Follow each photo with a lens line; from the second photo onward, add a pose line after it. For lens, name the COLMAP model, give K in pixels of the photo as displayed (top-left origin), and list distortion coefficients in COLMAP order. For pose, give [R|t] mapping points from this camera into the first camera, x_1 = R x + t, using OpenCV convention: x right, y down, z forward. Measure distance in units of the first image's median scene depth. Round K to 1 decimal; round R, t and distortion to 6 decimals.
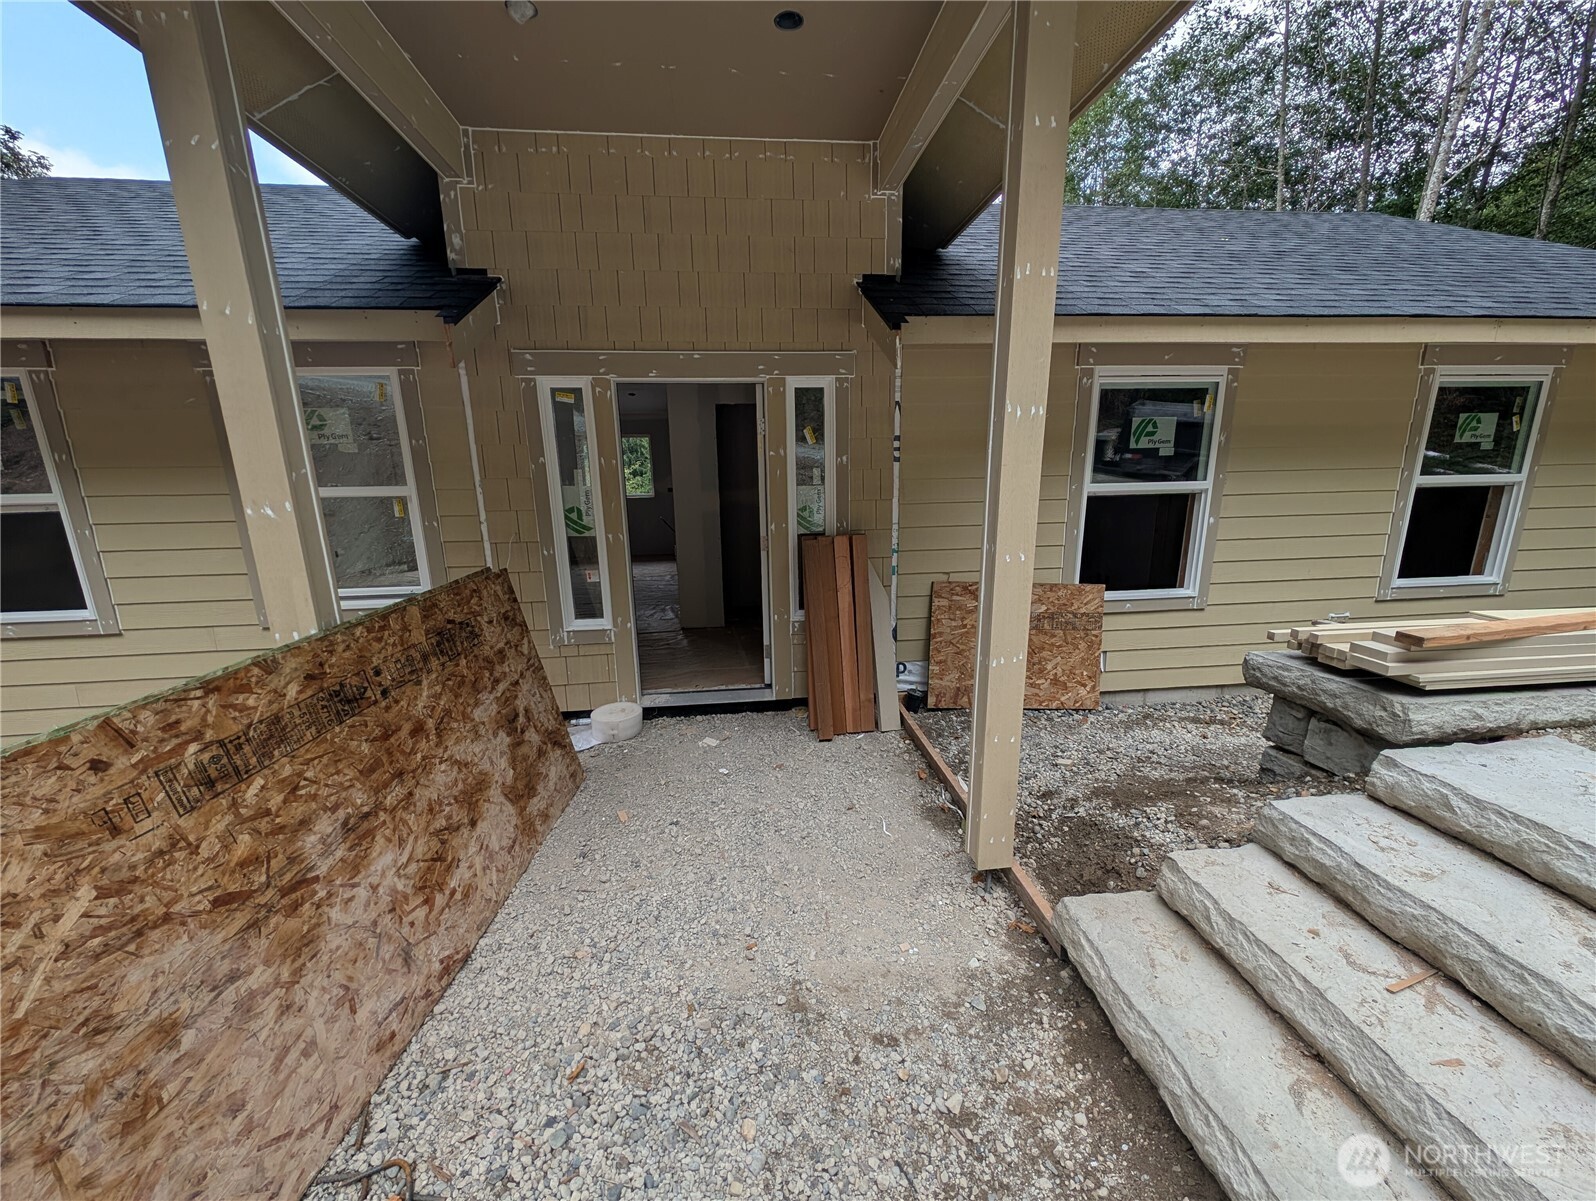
lens RADIAL K [[606.1, 0, 794.4], [0, 606.1, 608.1], [0, 0, 1]] dist [0.000692, 0.000048]
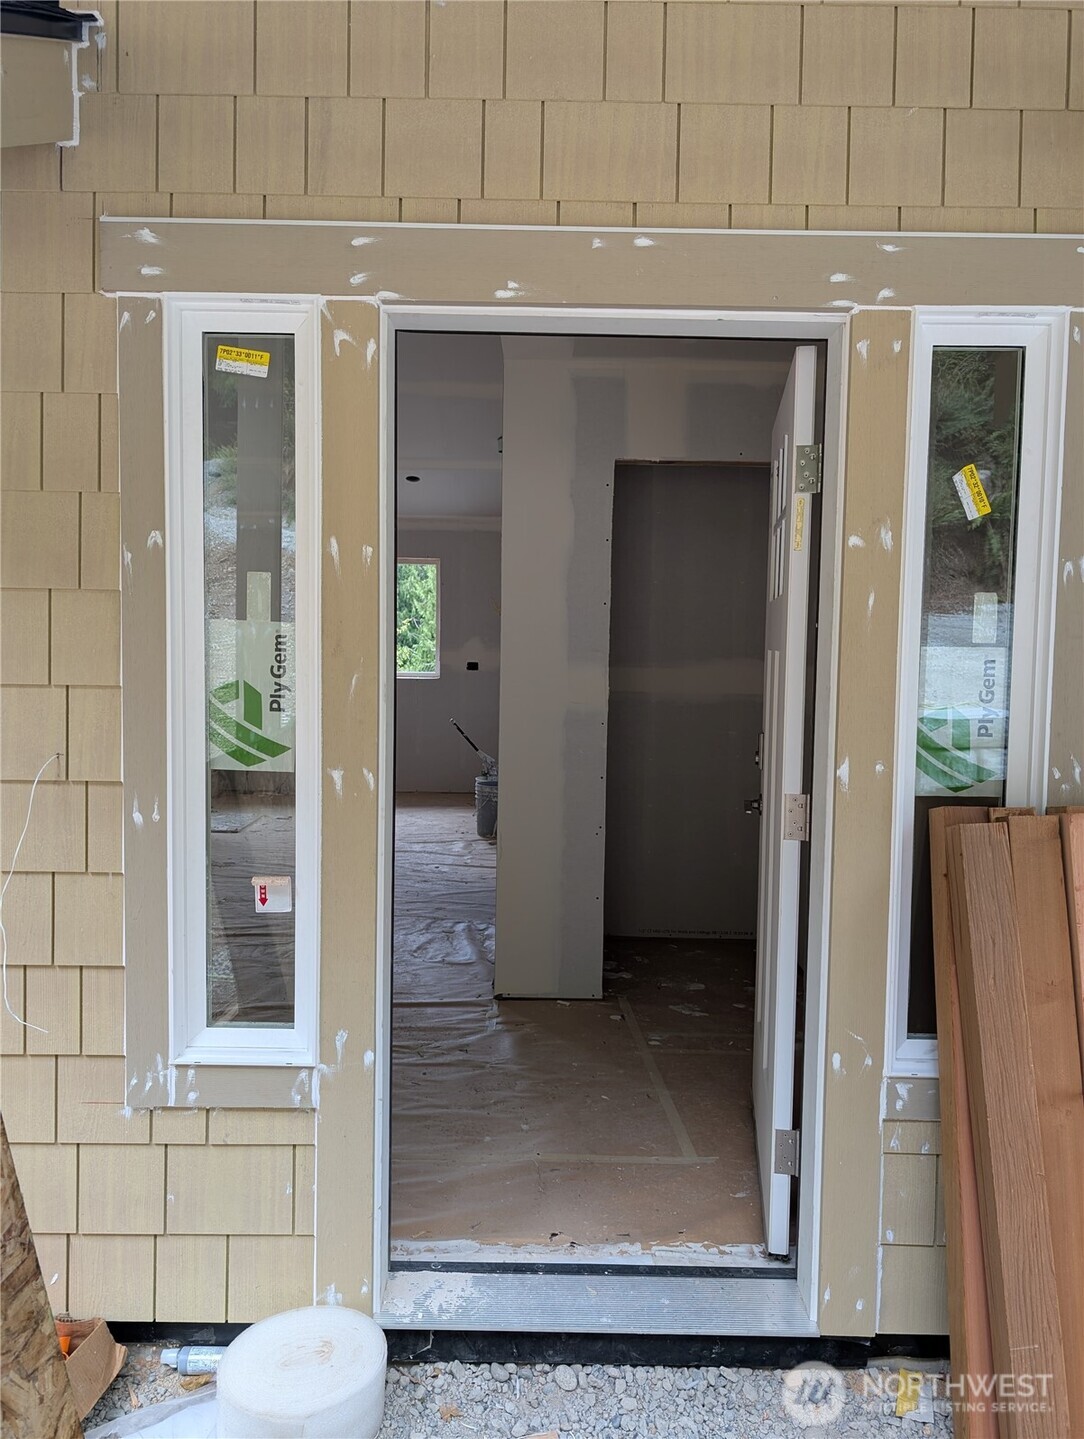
lens RADIAL K [[1004.7, 0, 543.7], [0, 1004.7, 695.4], [0, 0, 1]] dist [-0.000128, -0.000555]
pose [[0.993733, 0.039051, -0.104736, -0.135486], [-0.057061, 0.982929, -0.174915, -0.071263], [0.096117, 0.179796, 0.978997, 0.464210]]
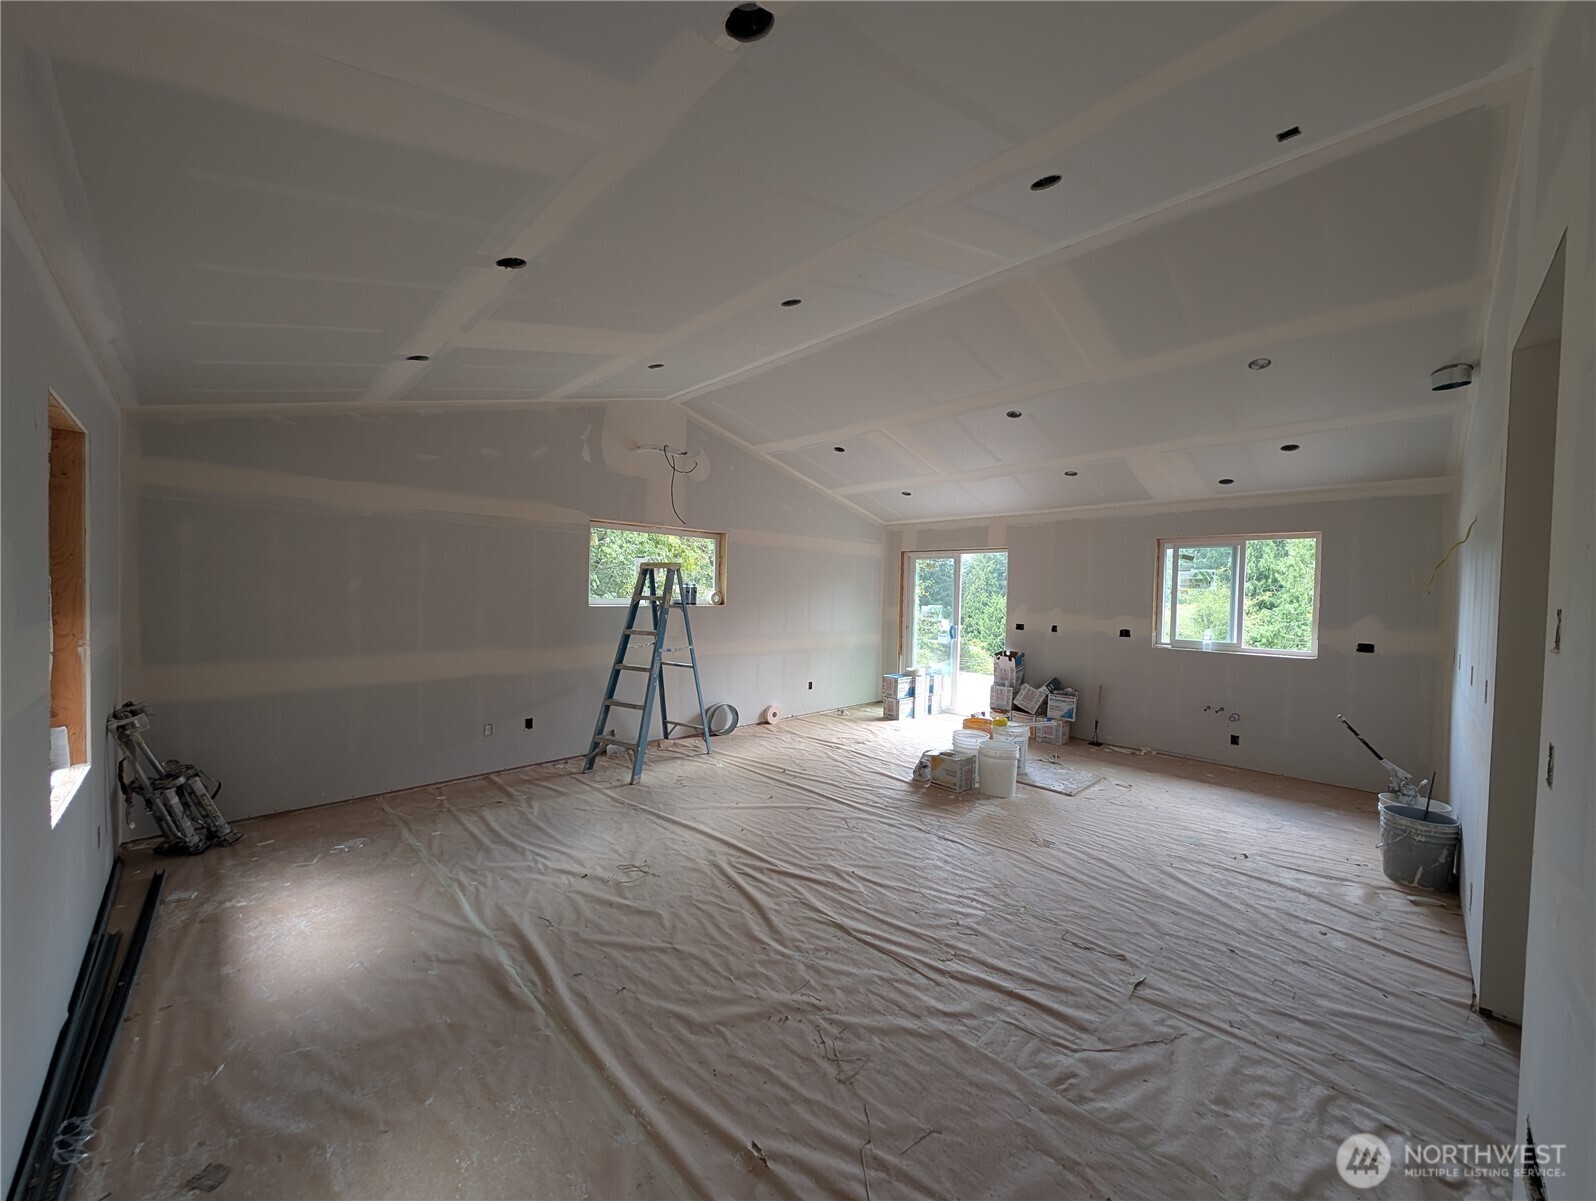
lens RADIAL K [[606.1, 0, 794.4], [0, 606.1, 608.1], [0, 0, 1]] dist [0.000692, 0.000048]
pose [[0.619353, 0.055746, -0.783131, -0.312793], [-0.215190, 0.971331, -0.101044, -0.248310], [0.755047, 0.231104, 0.613592, 1.073713]]
